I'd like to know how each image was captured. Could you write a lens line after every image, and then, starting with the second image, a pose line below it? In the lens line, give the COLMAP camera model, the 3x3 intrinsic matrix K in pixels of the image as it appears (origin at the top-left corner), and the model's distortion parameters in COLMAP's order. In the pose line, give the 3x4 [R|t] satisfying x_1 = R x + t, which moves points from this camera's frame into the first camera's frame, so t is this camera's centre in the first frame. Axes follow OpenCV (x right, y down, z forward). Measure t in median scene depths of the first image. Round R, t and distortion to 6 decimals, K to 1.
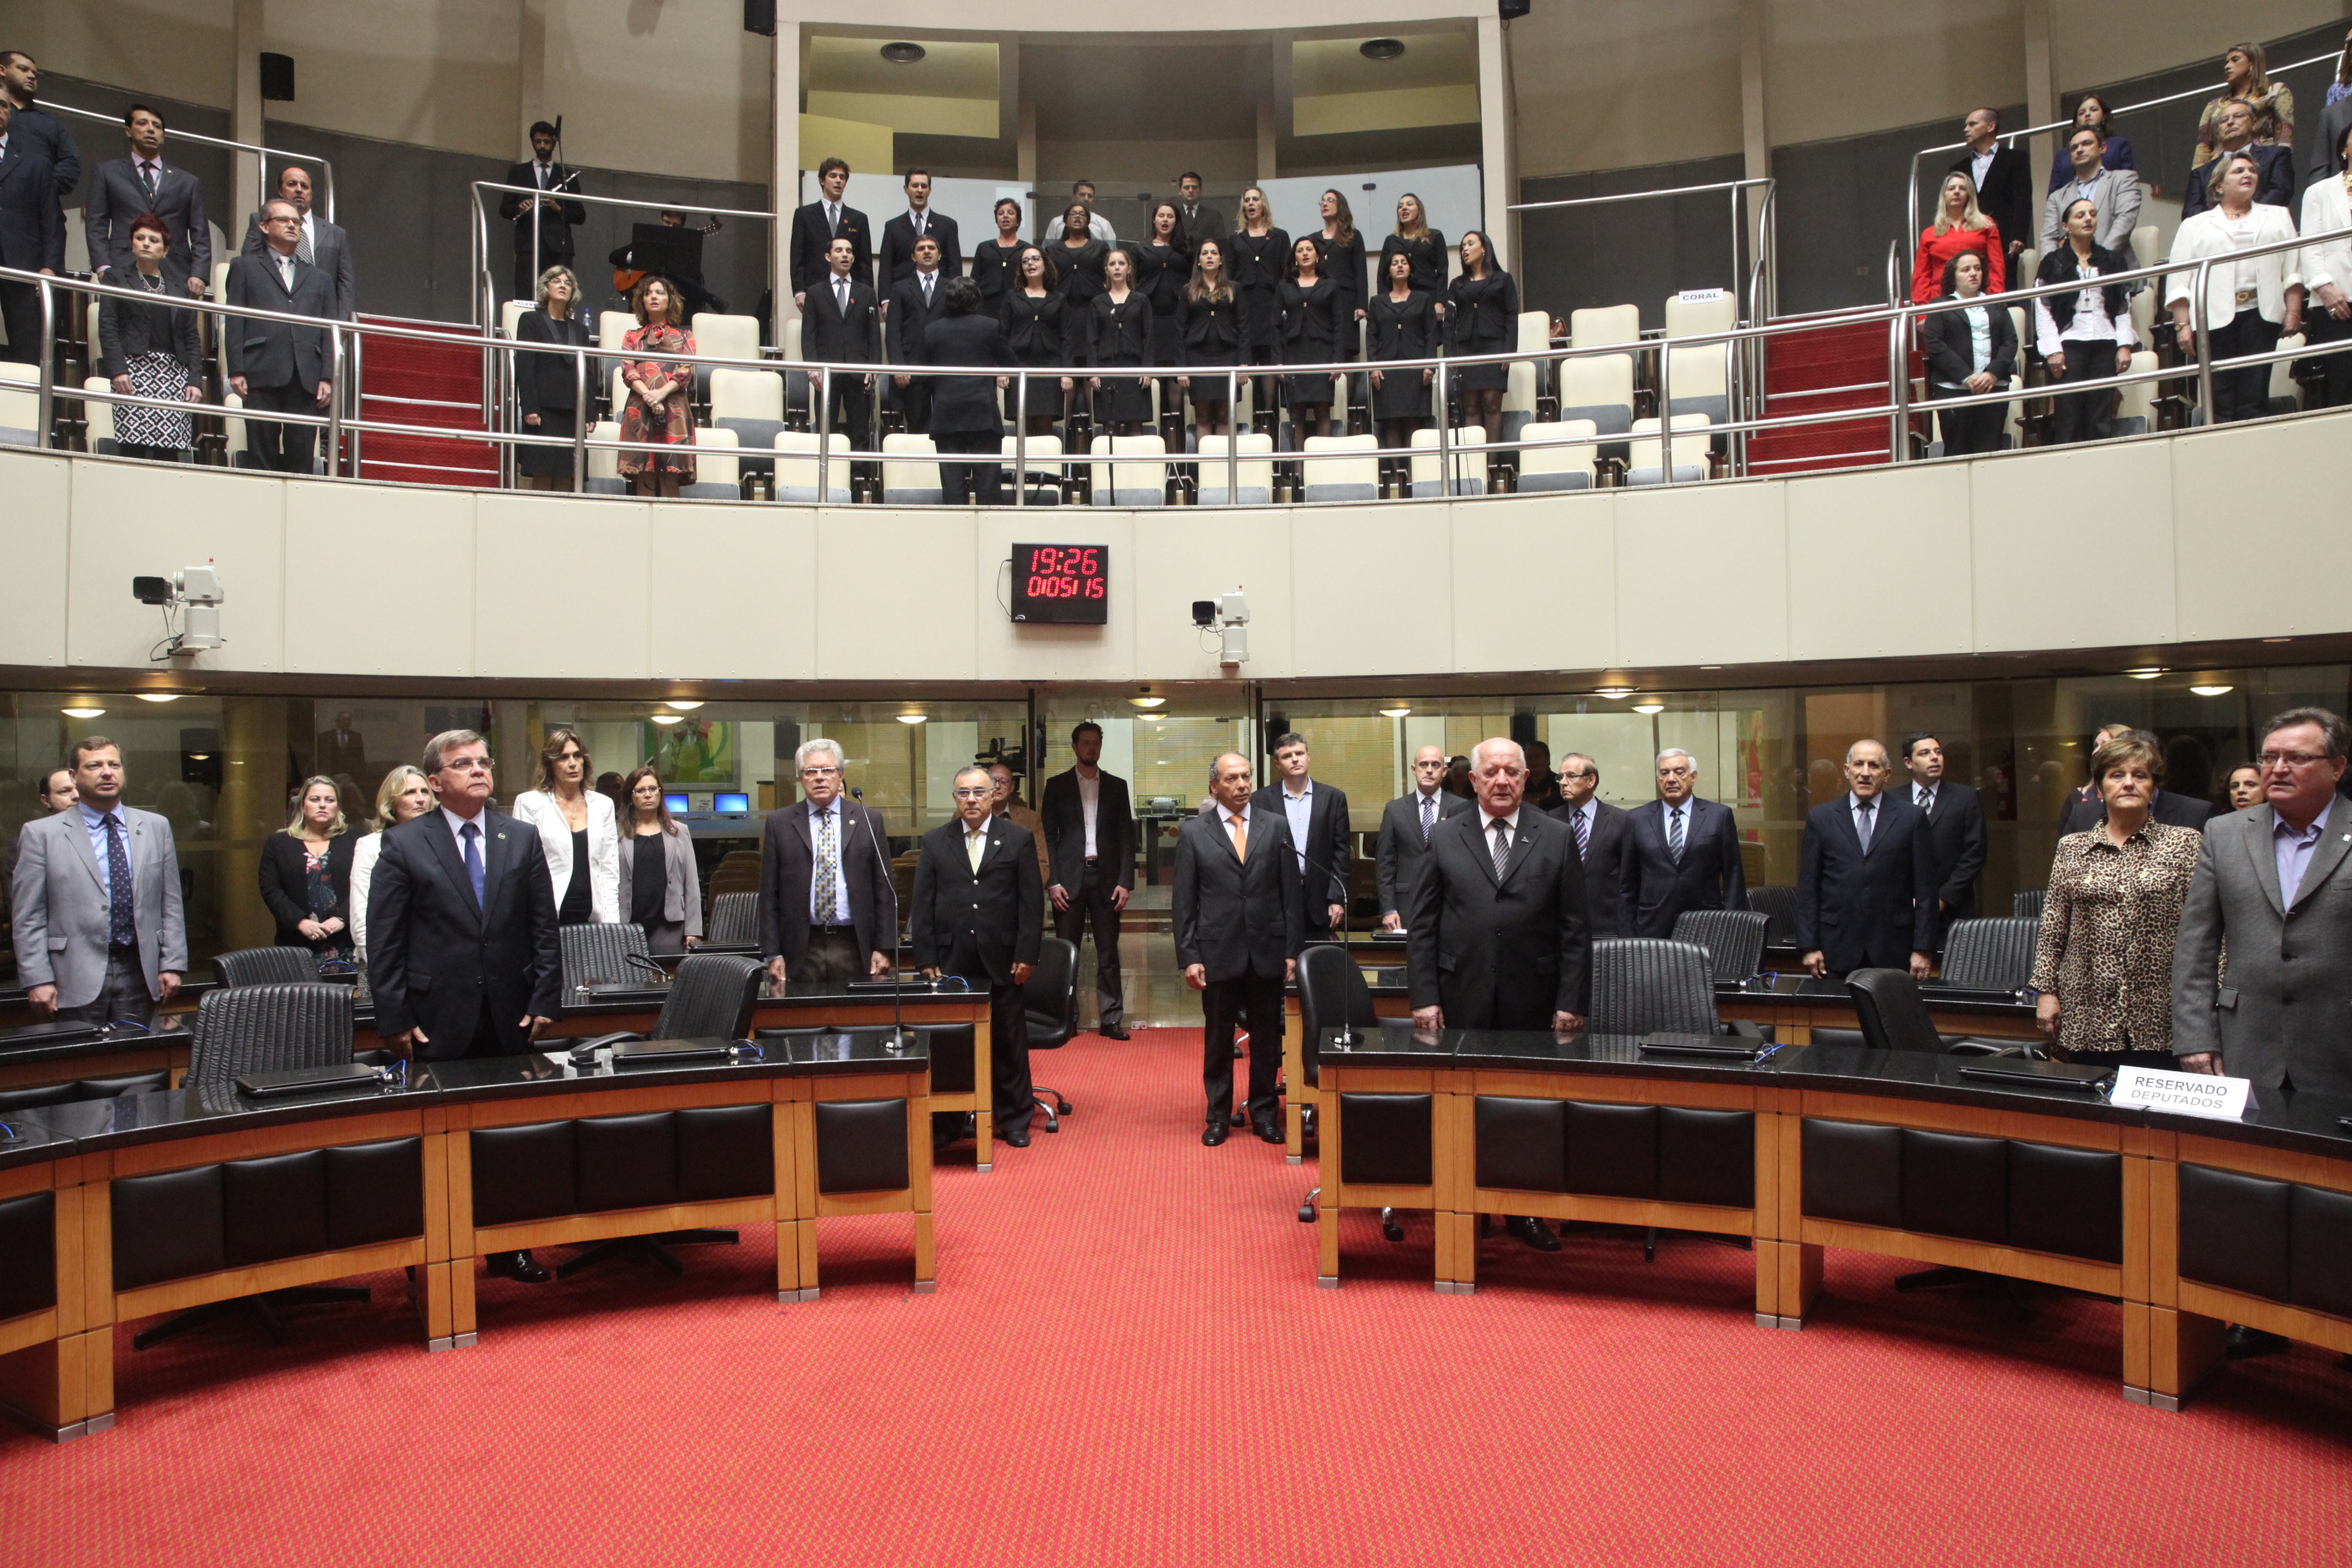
lens RADIAL K [[1563.7, 0, 1174.0], [0, 1563.7, 814.7], [0, 0, 1]] dist [-0.089616, 0.062230]
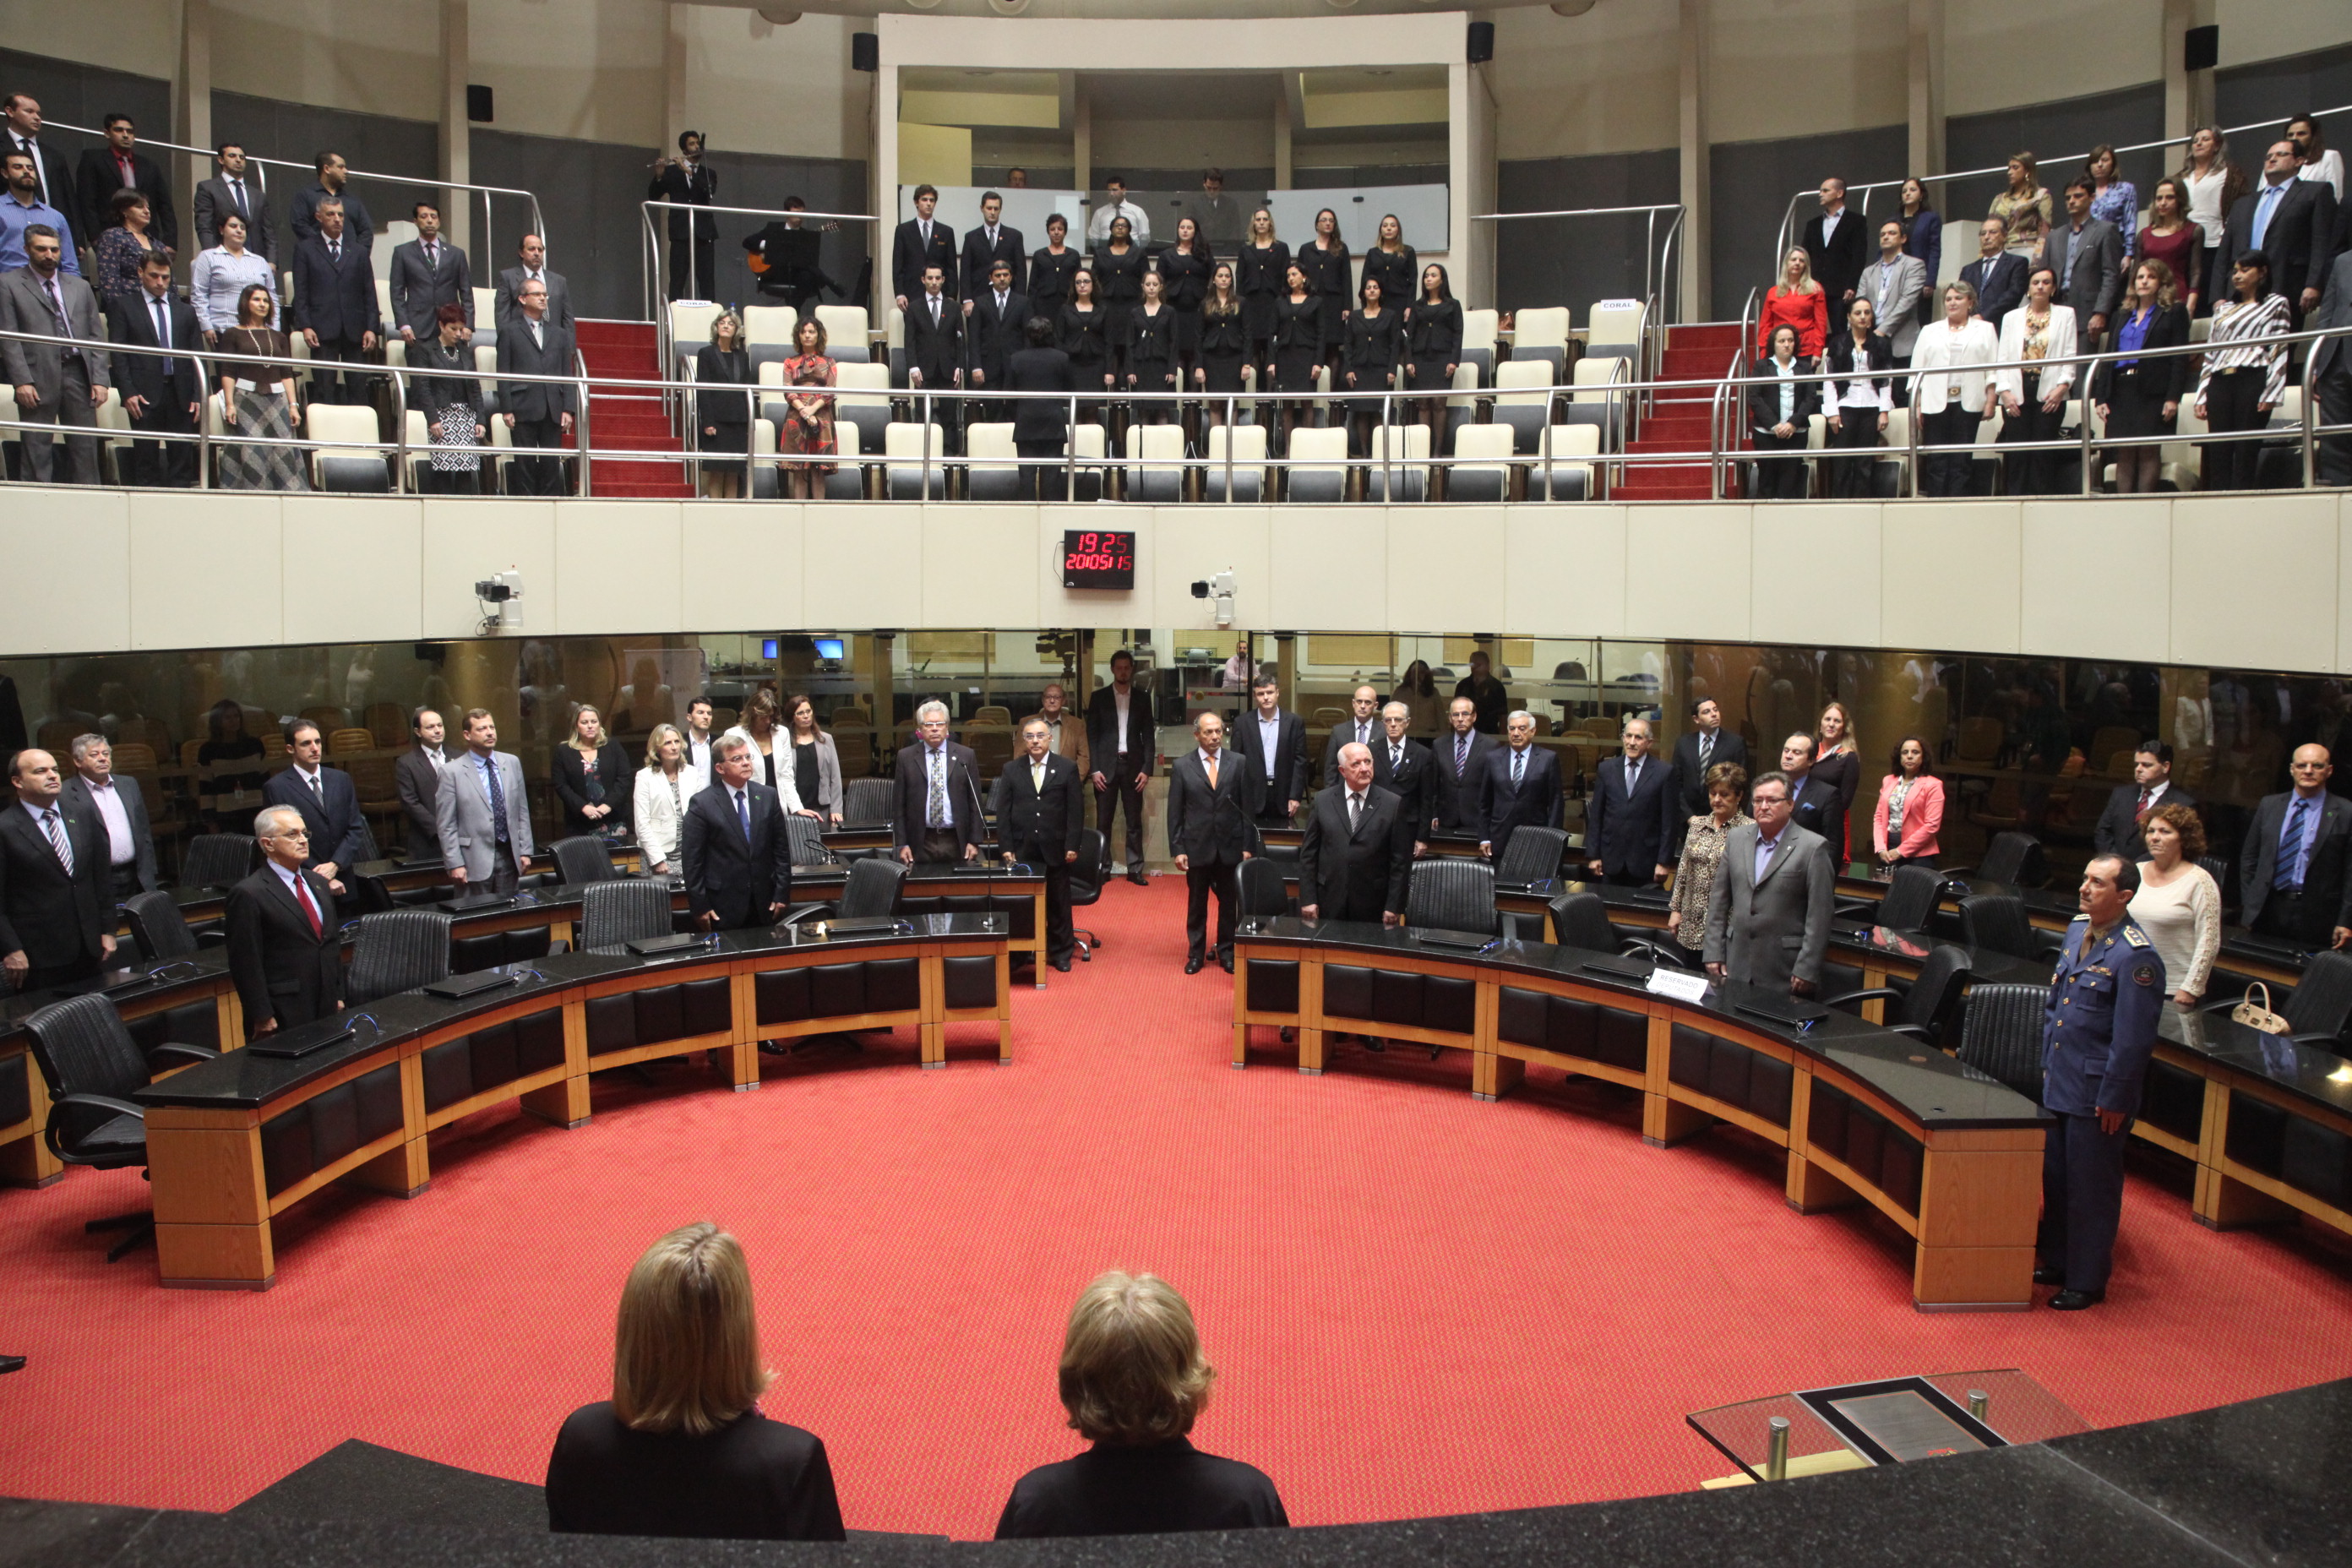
lens RADIAL K [[1563.7, 0, 1174.0], [0, 1563.7, 814.7], [0, 0, 1]] dist [-0.089616, 0.062230]
pose [[0.999056, 0.022339, -0.037255, 0.058477], [-0.016844, 0.989754, 0.141784, -0.148771], [0.040040, -0.141023, 0.989196, -0.459605]]
